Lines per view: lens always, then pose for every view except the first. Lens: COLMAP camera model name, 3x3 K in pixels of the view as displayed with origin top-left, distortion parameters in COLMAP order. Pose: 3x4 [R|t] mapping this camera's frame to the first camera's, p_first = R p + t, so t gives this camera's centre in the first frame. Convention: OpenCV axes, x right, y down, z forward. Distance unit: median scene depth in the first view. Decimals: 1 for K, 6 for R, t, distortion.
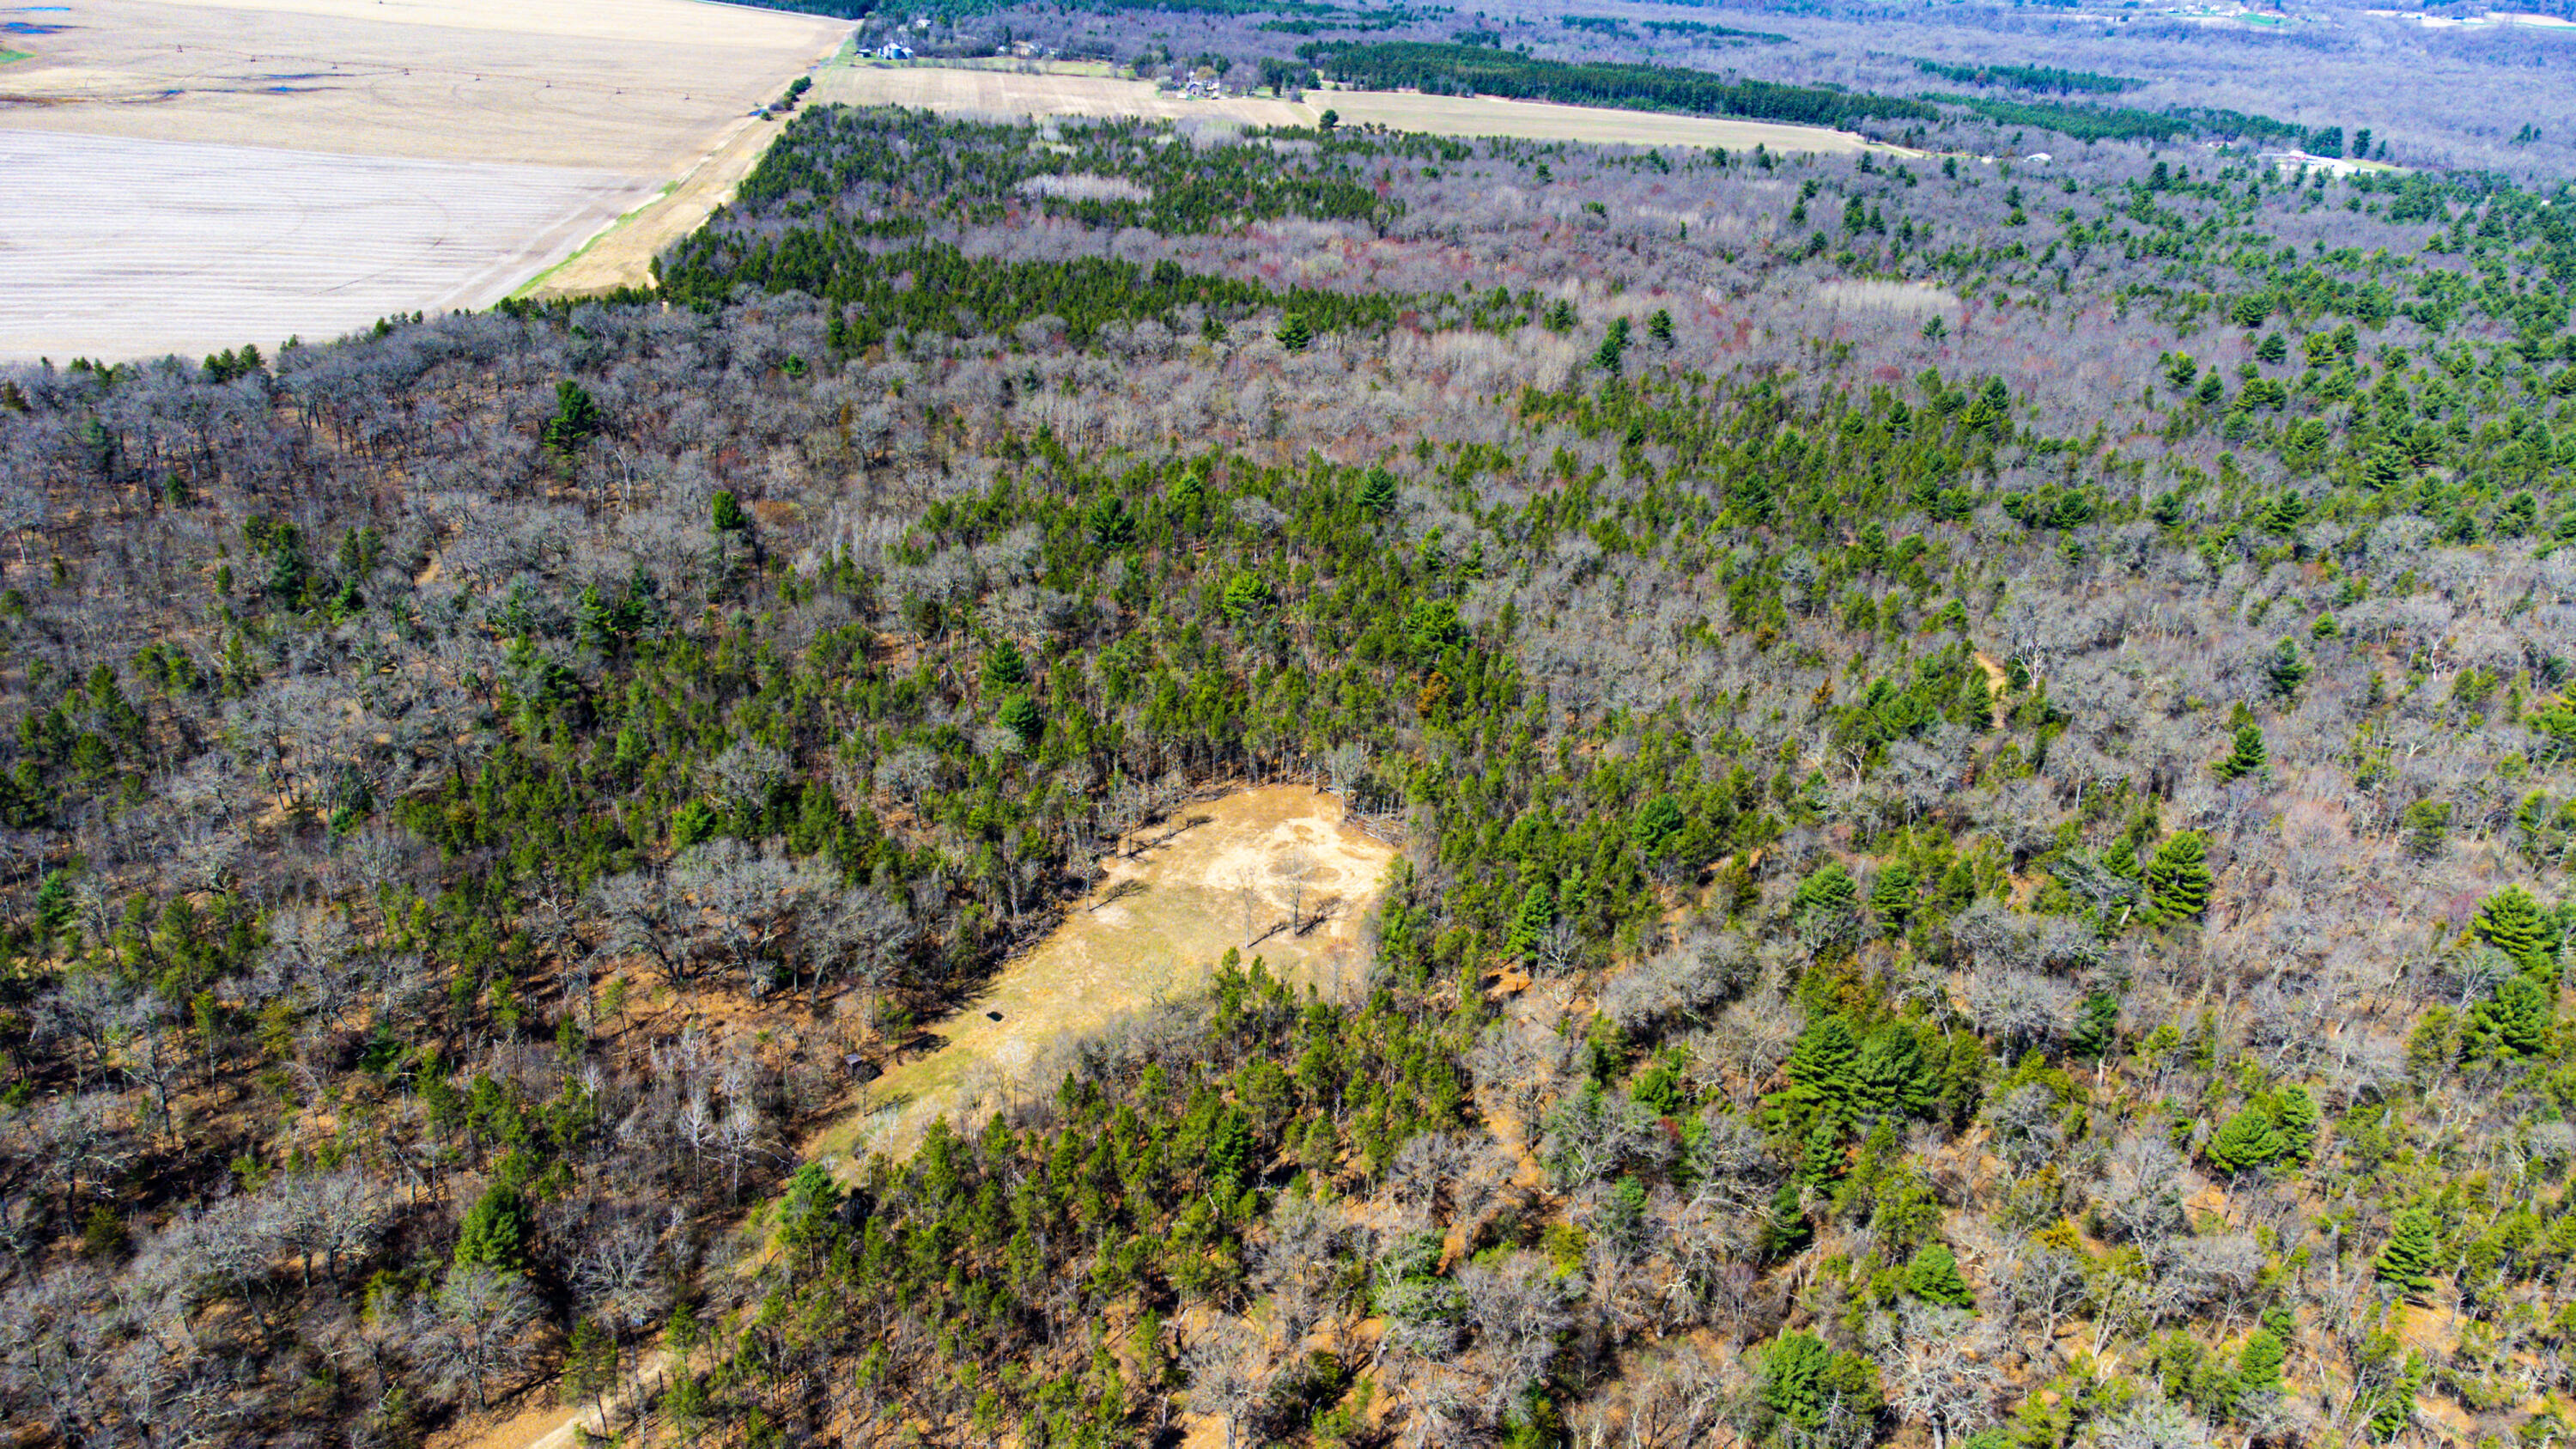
lens RADIAL K [[1903.1, 0, 1292.3], [0, 1903.1, 730.2], [0, 0, 1]] dist [0.011981, 0.005209]
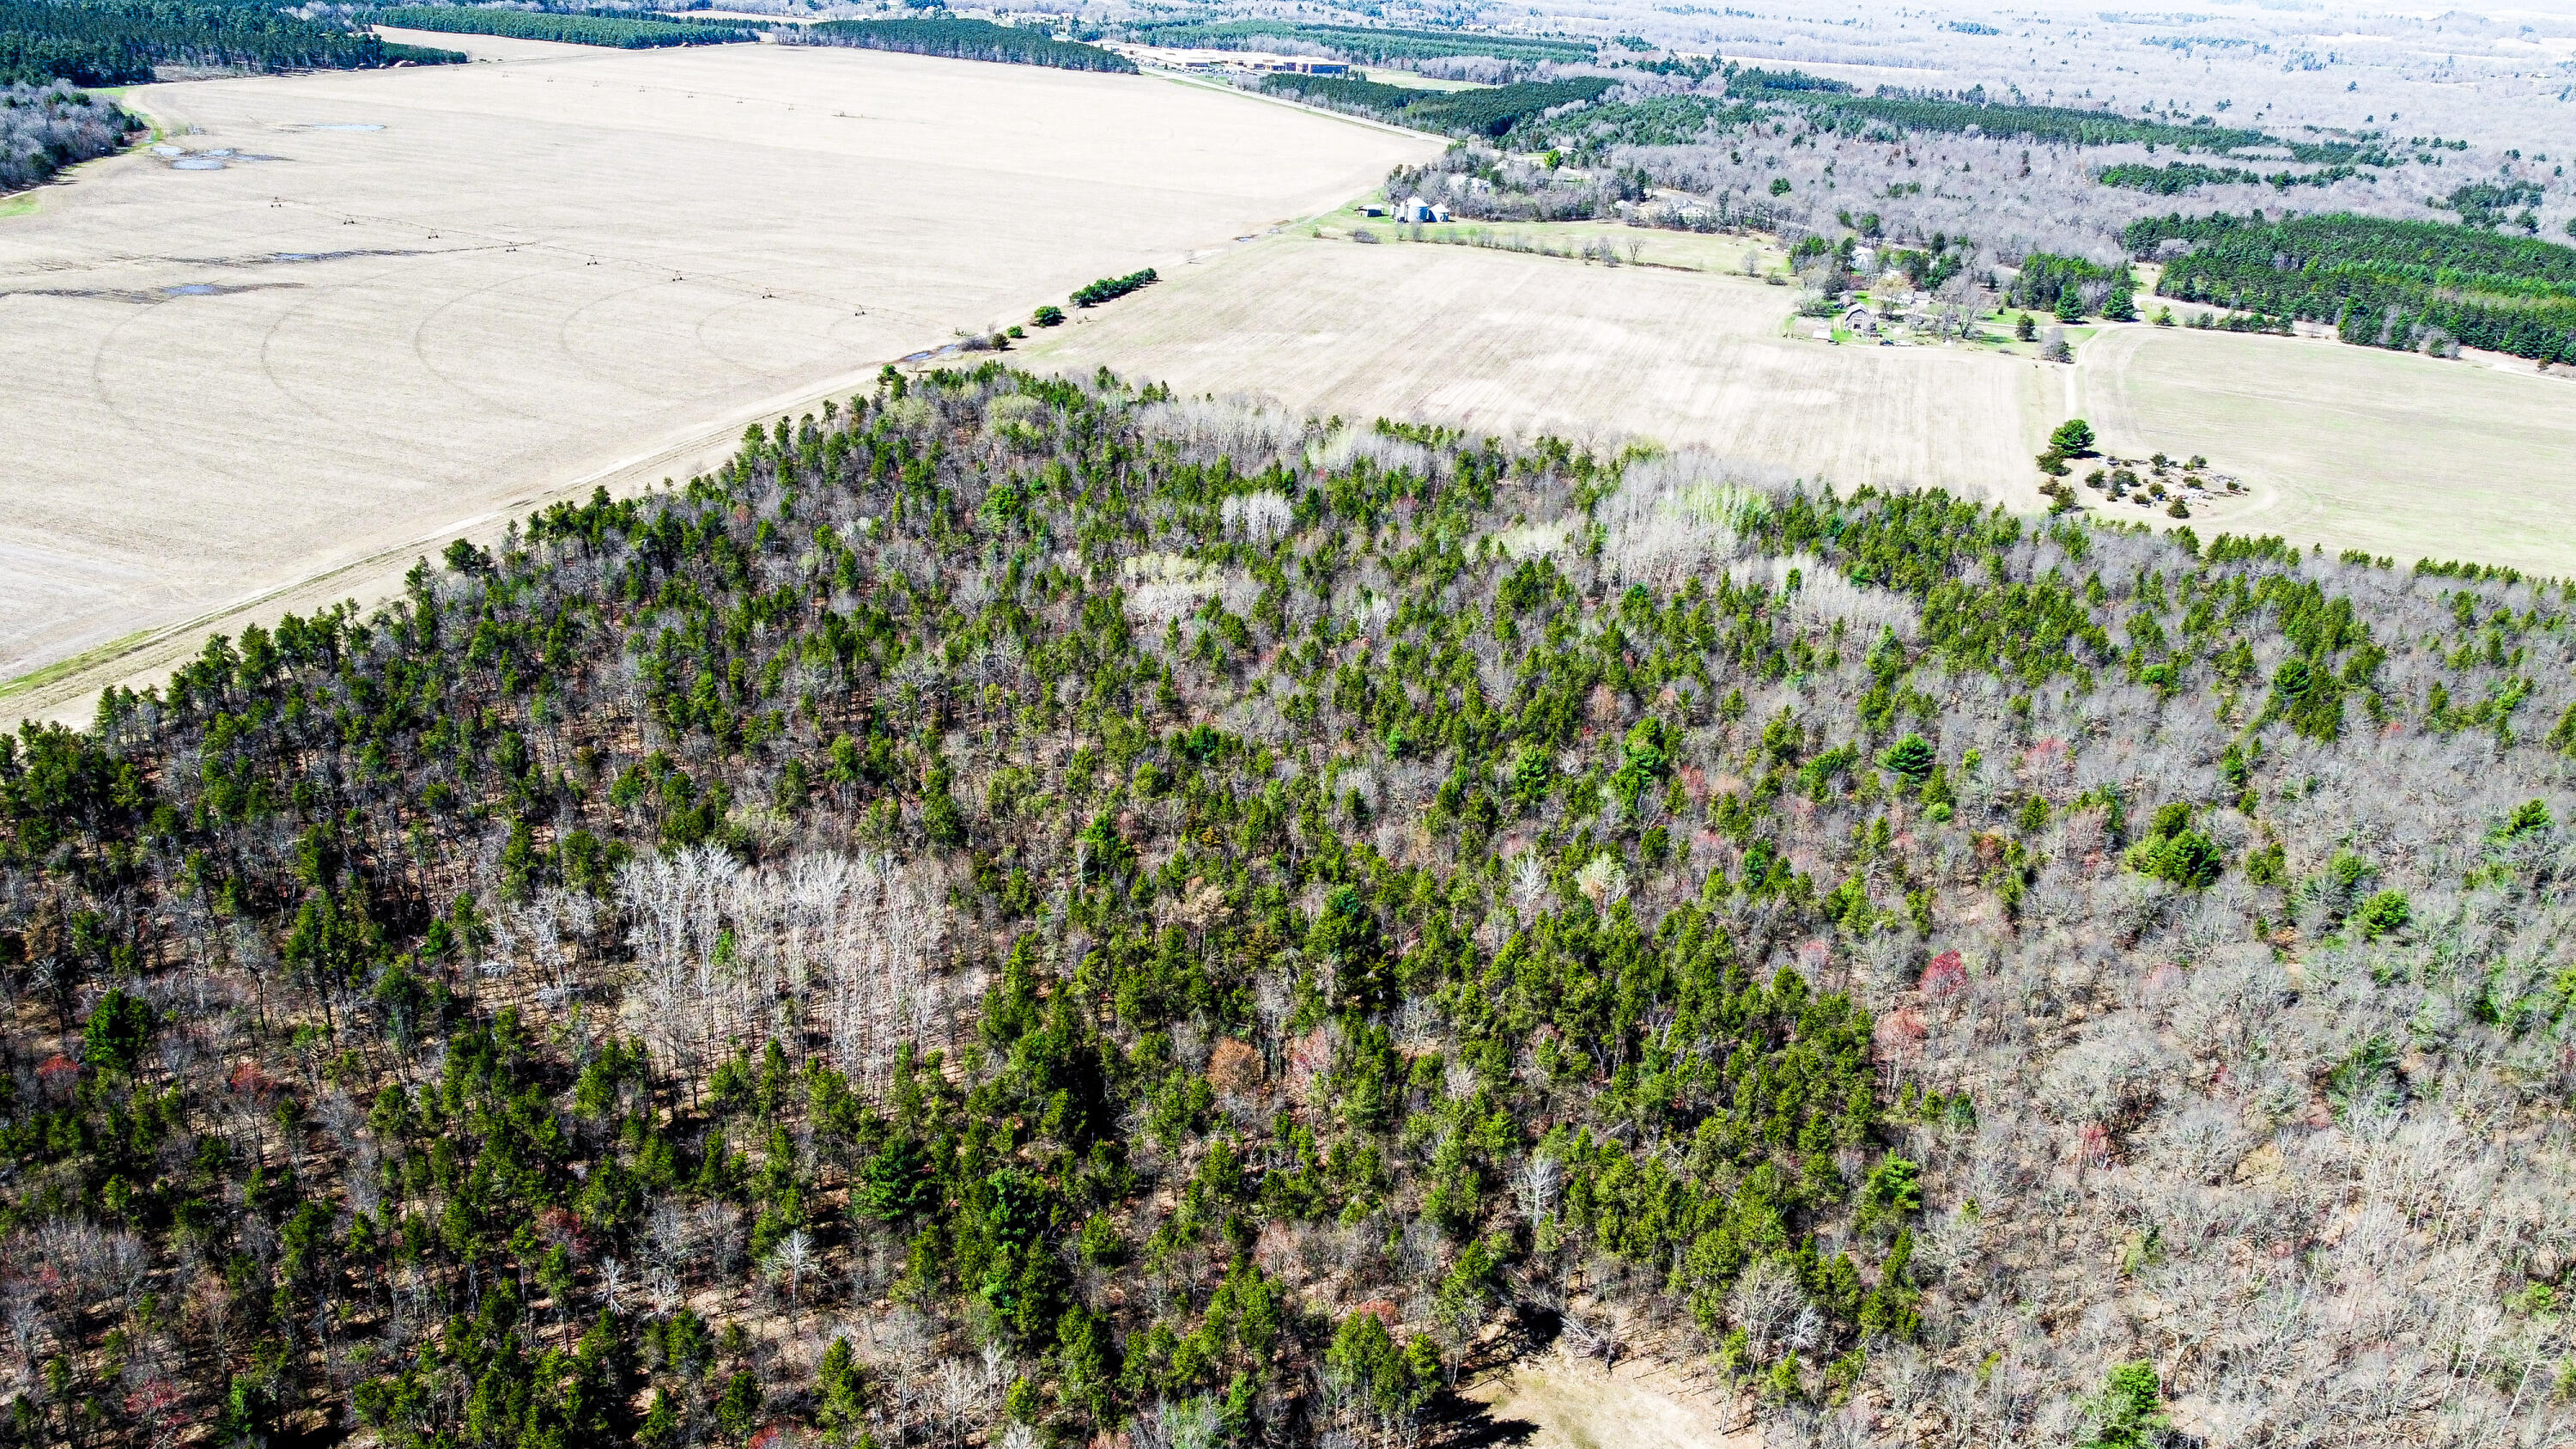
lens RADIAL K [[1903.1, 0, 1297.6], [0, 1903.1, 727.2], [0, 0, 1]] dist [0.011981, 0.005209]
pose [[0.897564, 0.164976, -0.408854, 0.151038], [-0.179654, 0.983727, 0.002546, -0.638641], [0.402621, 0.071167, 0.912596, 1.472949]]
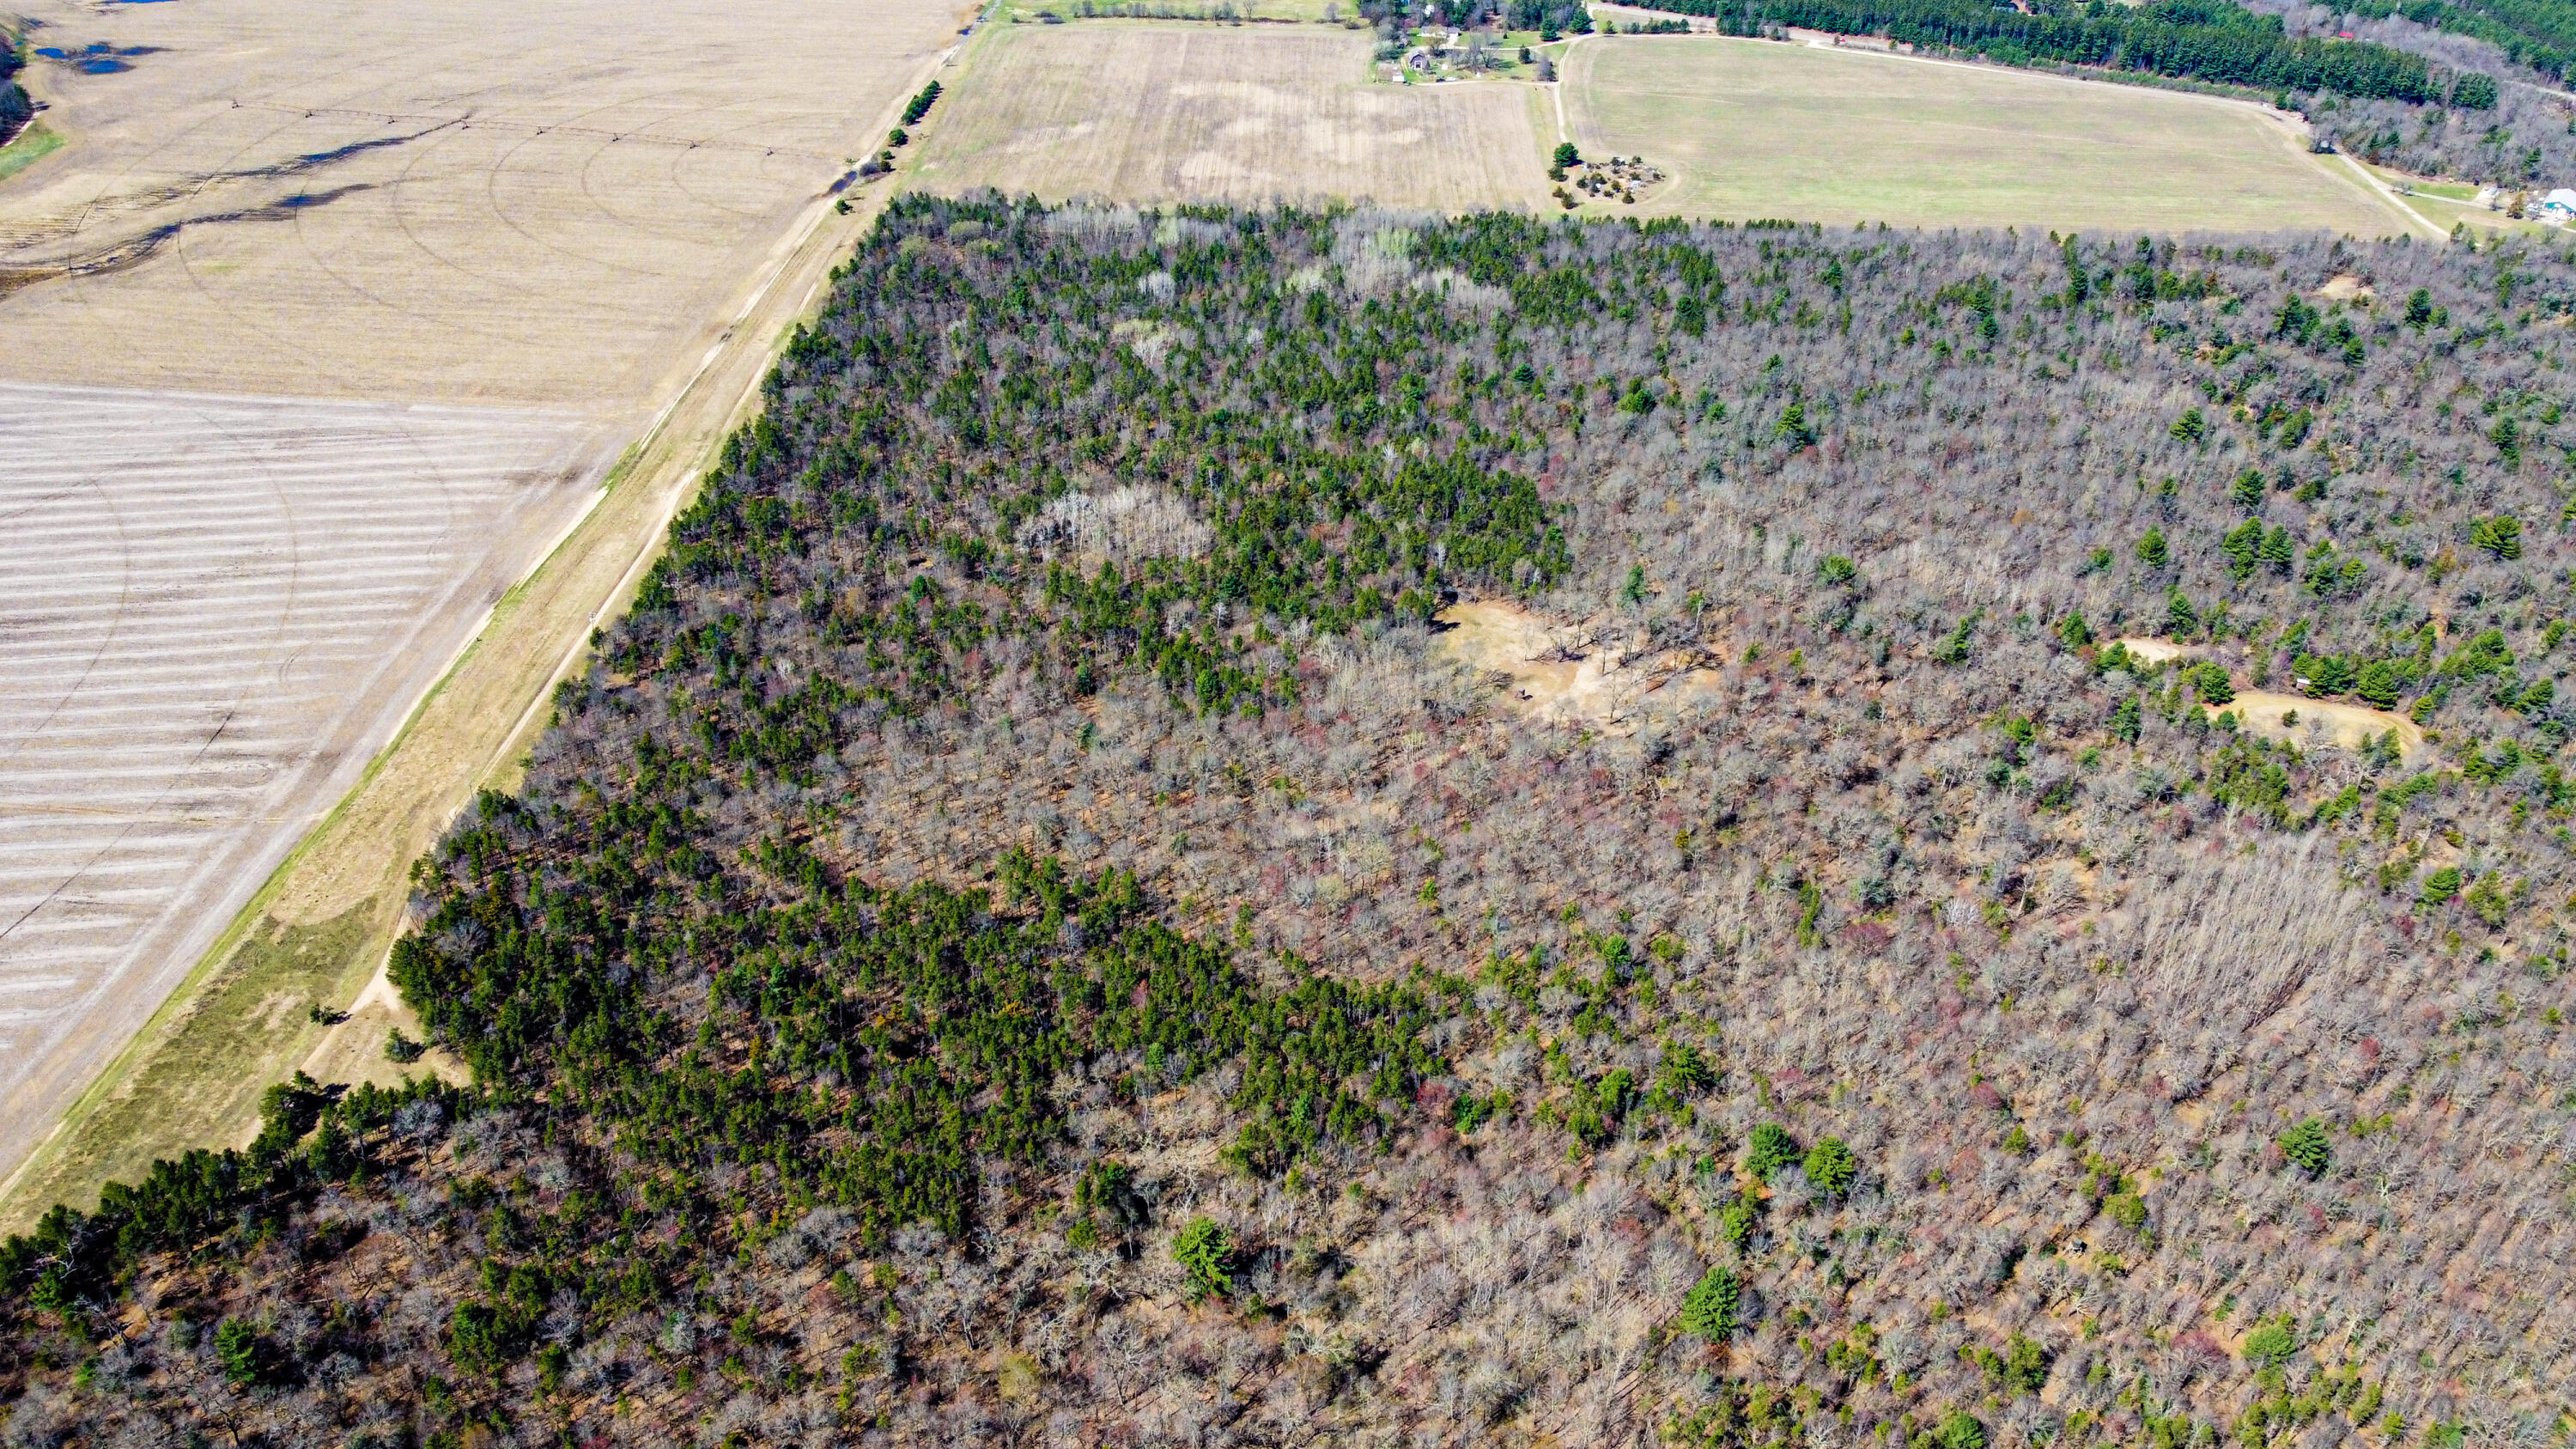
lens RADIAL K [[1903.1, 0, 1301.2], [0, 1903.1, 728.4], [0, 0, 1]] dist [0.011981, 0.005209]
pose [[0.983917, 0.061195, -0.167819, 0.169115], [-0.031928, 0.984606, 0.171845, -0.643588], [0.175752, -0.163723, 0.970725, 0.549632]]
